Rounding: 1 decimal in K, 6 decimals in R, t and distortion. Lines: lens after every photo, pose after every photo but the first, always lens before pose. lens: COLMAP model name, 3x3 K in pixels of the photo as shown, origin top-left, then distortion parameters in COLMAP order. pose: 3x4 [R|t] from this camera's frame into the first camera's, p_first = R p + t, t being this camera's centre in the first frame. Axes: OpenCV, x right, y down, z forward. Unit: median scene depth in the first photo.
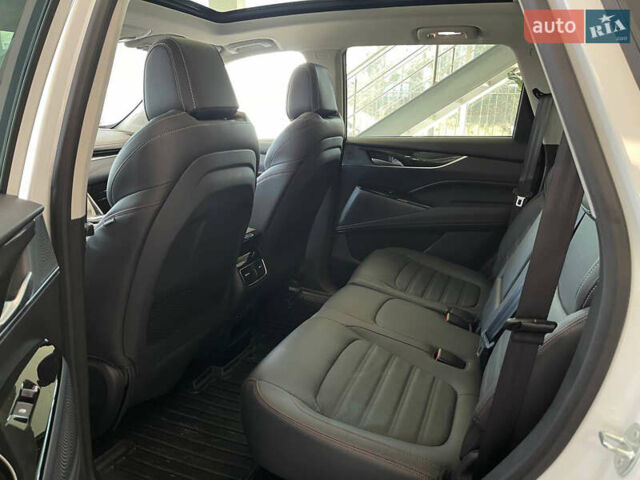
lens RADIAL K [[477.9, 0, 320.0], [0, 477.9, 240.0], [0, 0, 1]] dist [0.051915, -0.083457]
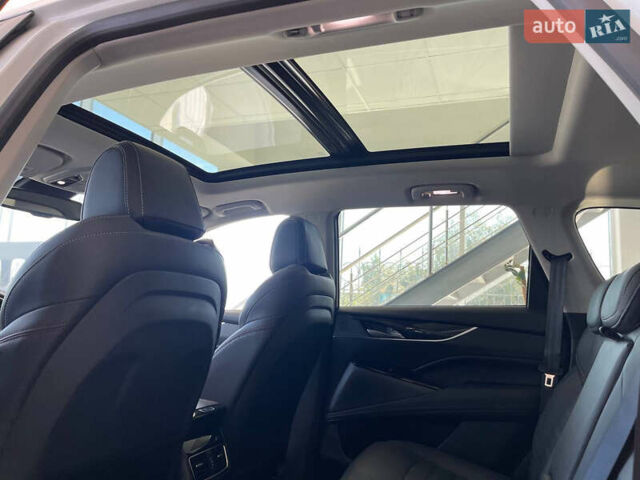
lens RADIAL K [[477.9, 0, 320.0], [0, 477.9, 240.0], [0, 0, 1]] dist [0.051915, -0.083457]
pose [[0.999730, 0.023224, -0.000438, 0.020716], [-0.021278, 0.908041, -0.418341, 0.054005], [-0.009318, 0.418237, 0.908290, 0.160025]]
